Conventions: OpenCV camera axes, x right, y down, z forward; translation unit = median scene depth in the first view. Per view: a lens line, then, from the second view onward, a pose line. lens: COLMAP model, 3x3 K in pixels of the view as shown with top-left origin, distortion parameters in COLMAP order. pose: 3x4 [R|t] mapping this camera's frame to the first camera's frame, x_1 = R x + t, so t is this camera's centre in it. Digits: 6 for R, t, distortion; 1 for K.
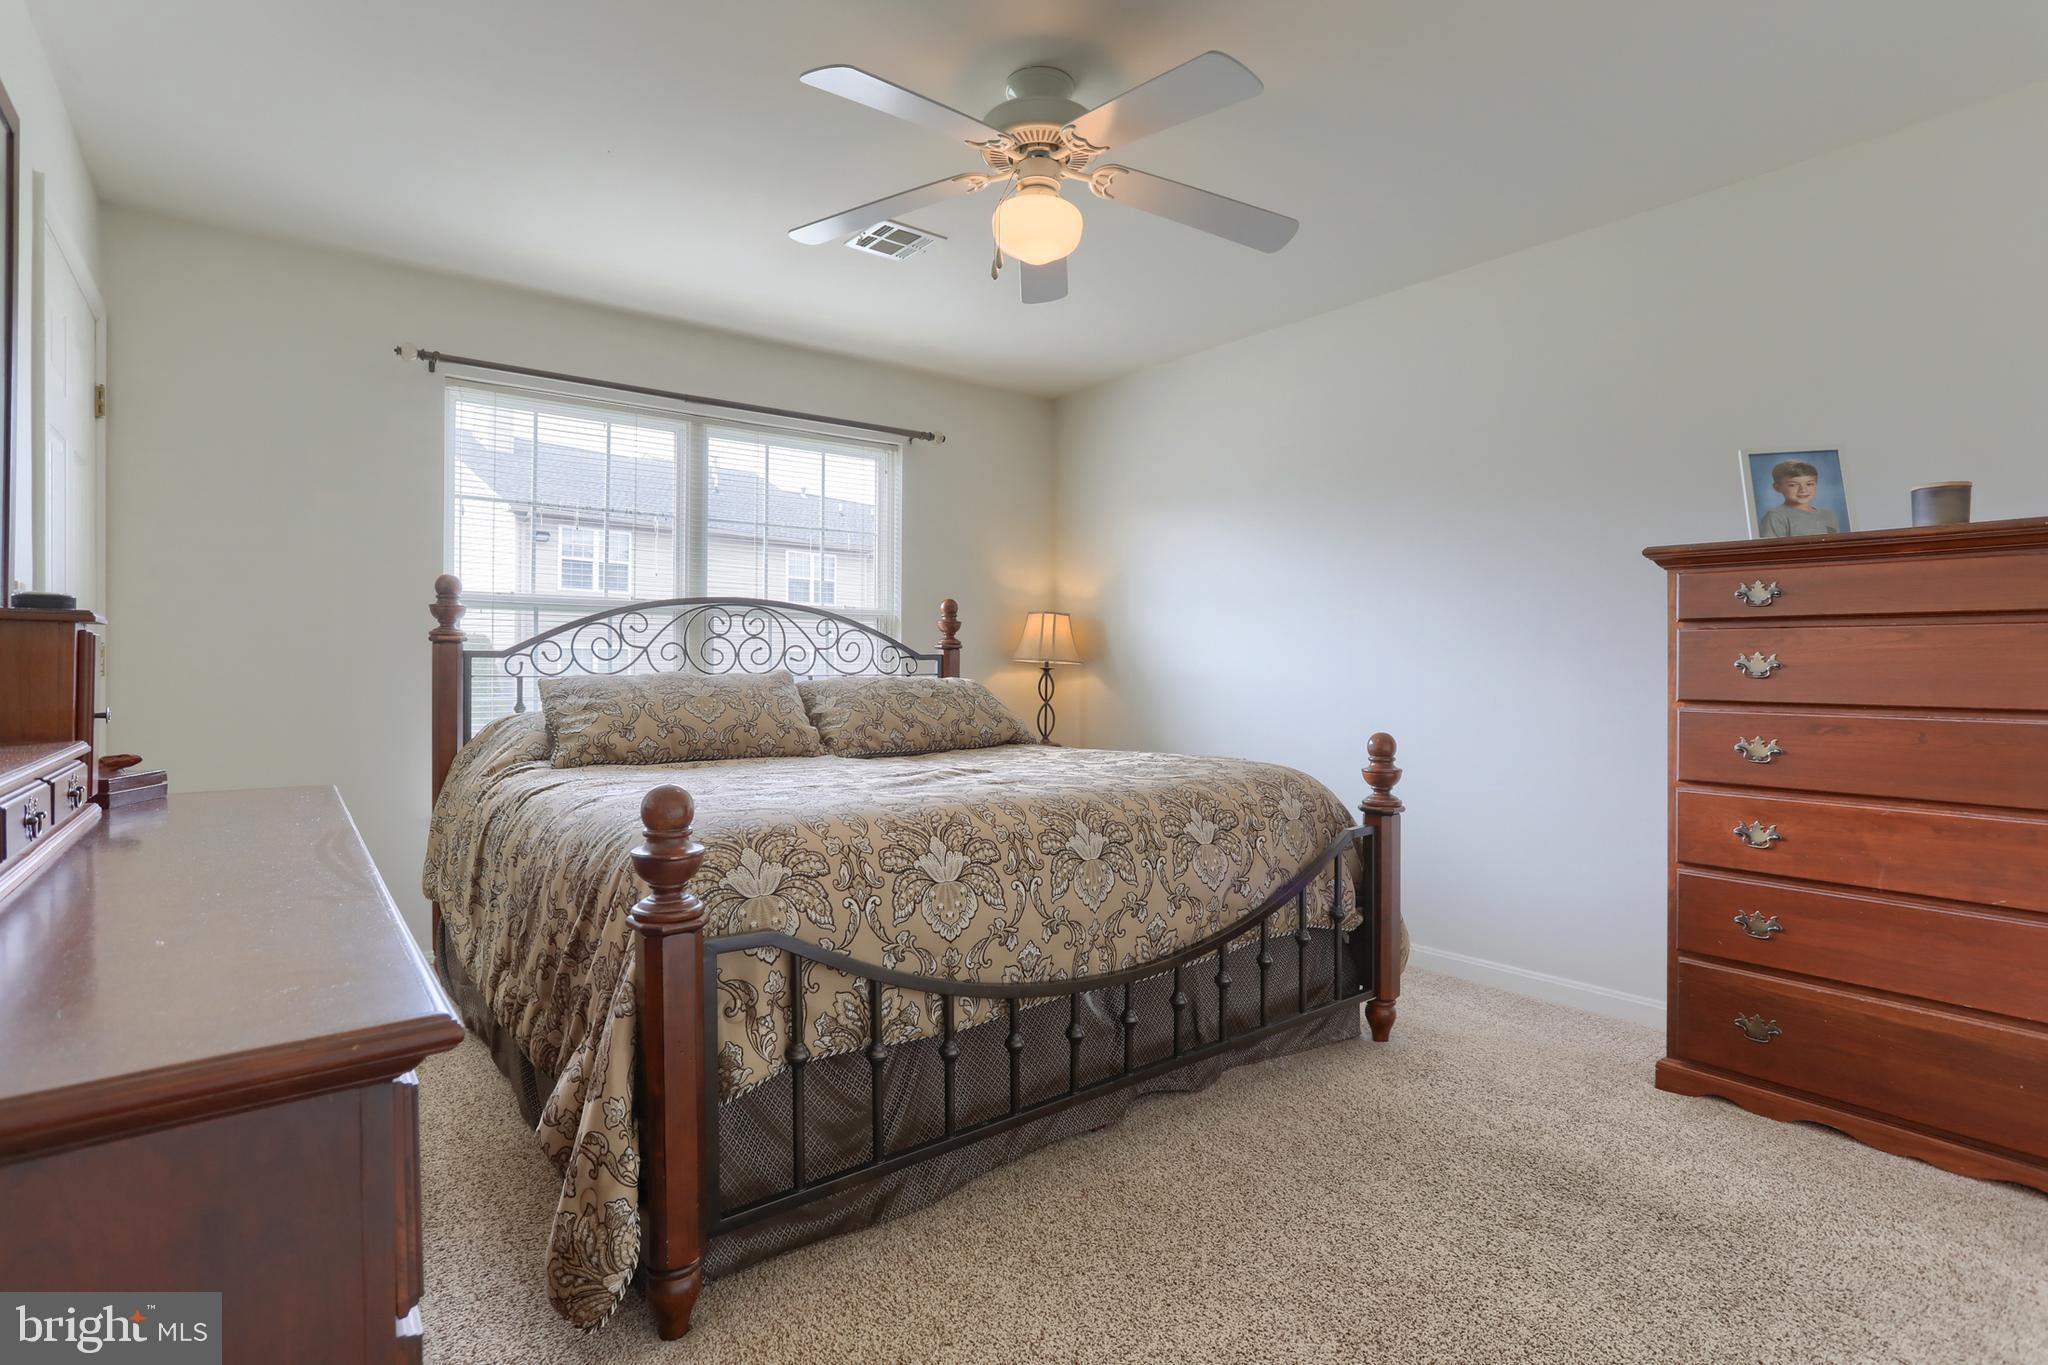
lens RADIAL K [[993.5, 0, 1031.5], [0, 993.5, 698.1], [0, 0, 1]] dist [0.000396, 0.000217]
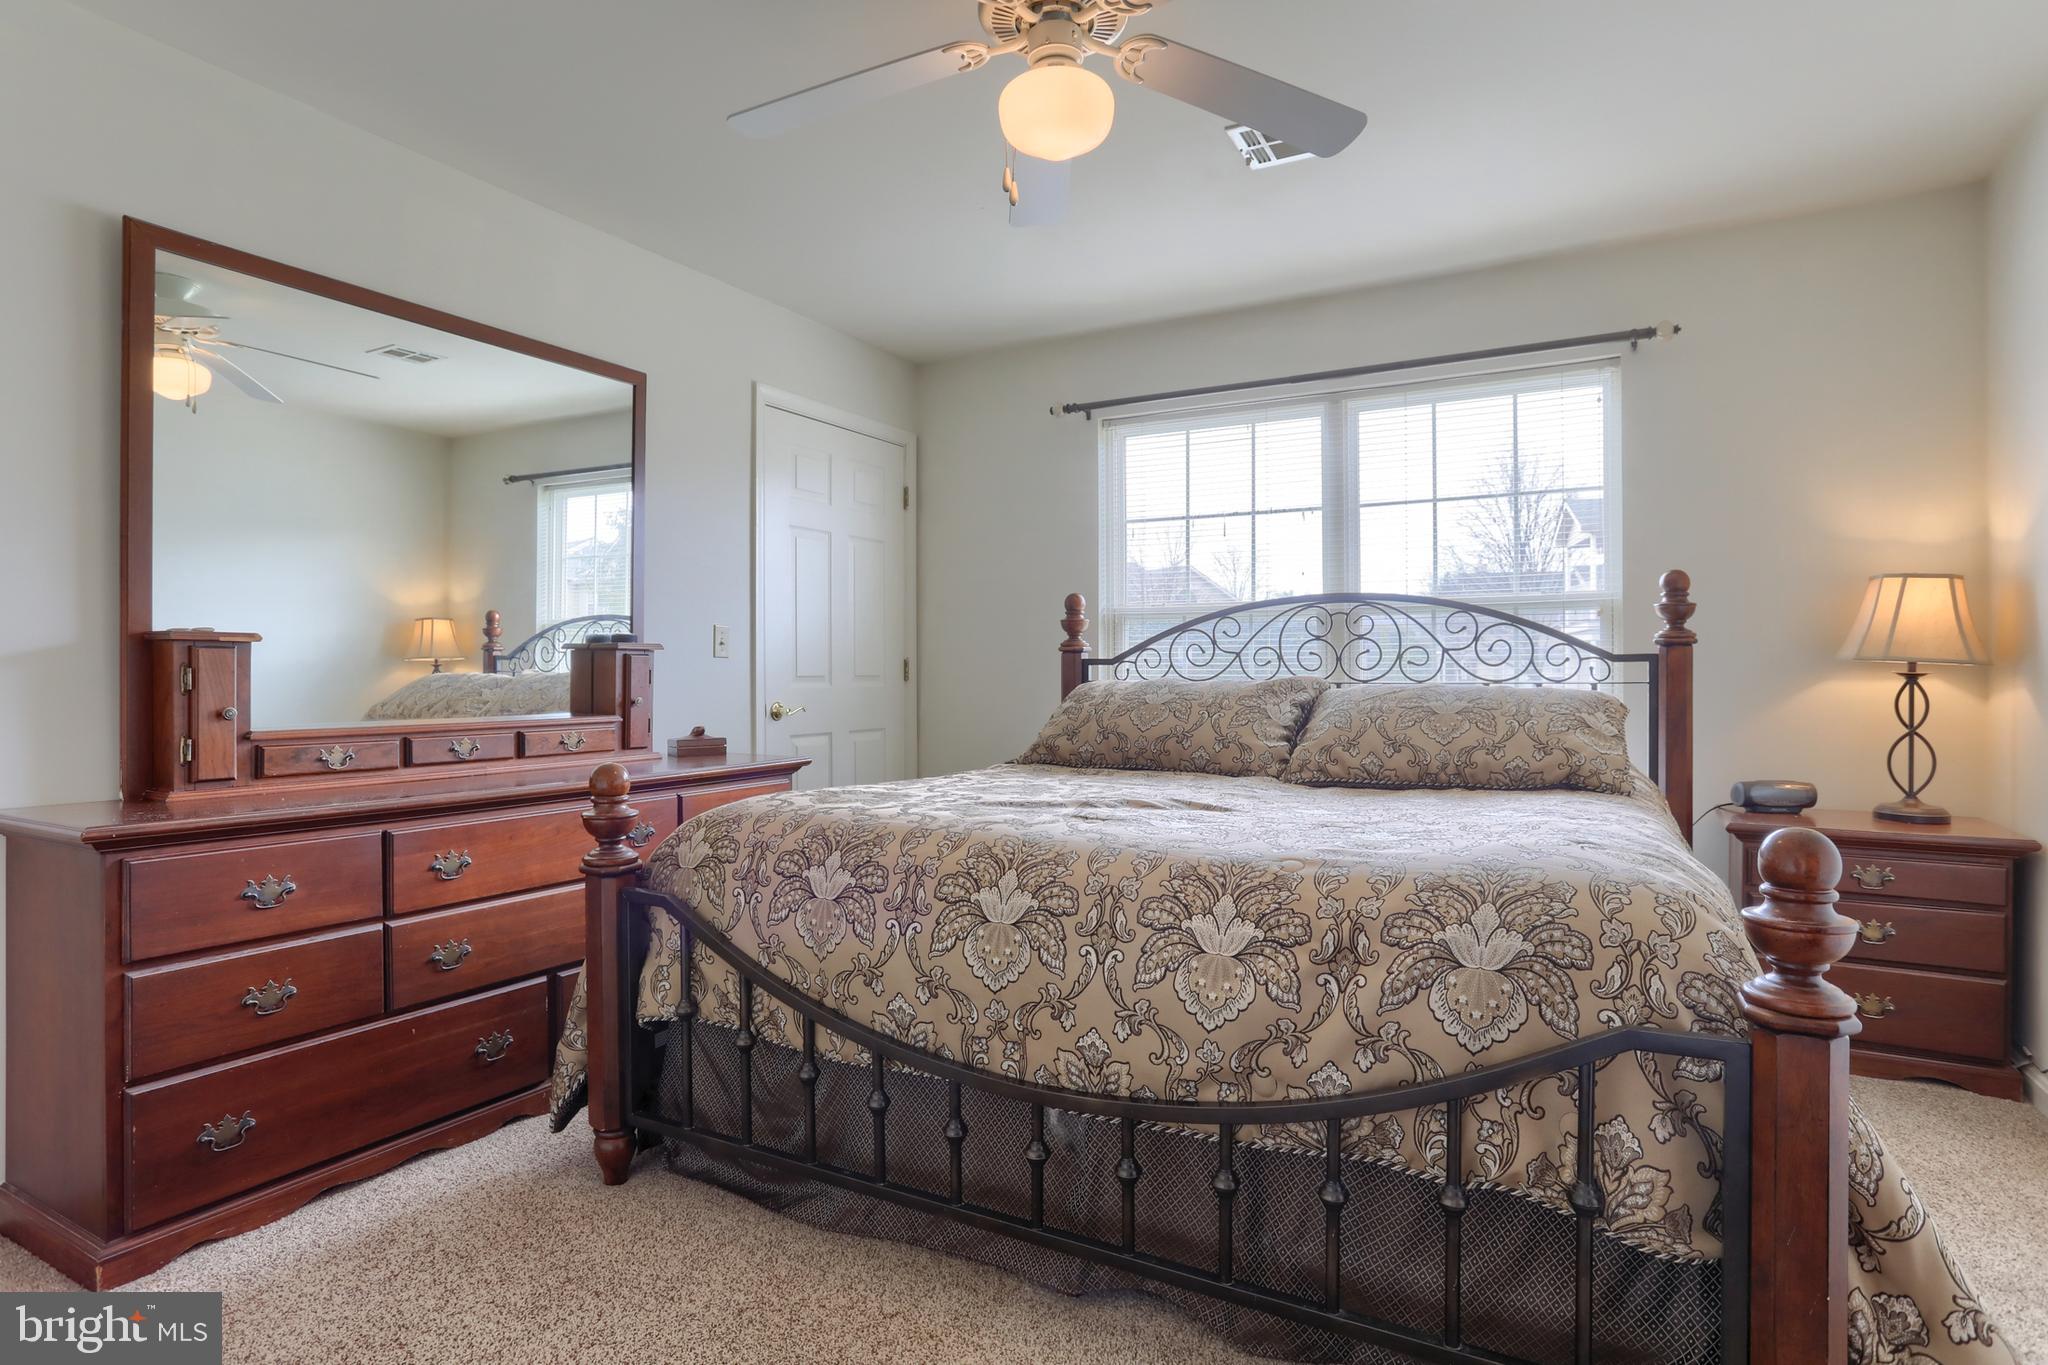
lens RADIAL K [[1130.7, 0, 1024.0], [0, 1130.7, 682.5], [0, 0, 1]] dist [-0.041734, 0.031591]
pose [[0.362789, 0.006135, -0.931851, 0.721188], [-0.027807, 0.999604, -0.004245, -0.016969], [0.931456, 0.027452, 0.362816, 0.567386]]
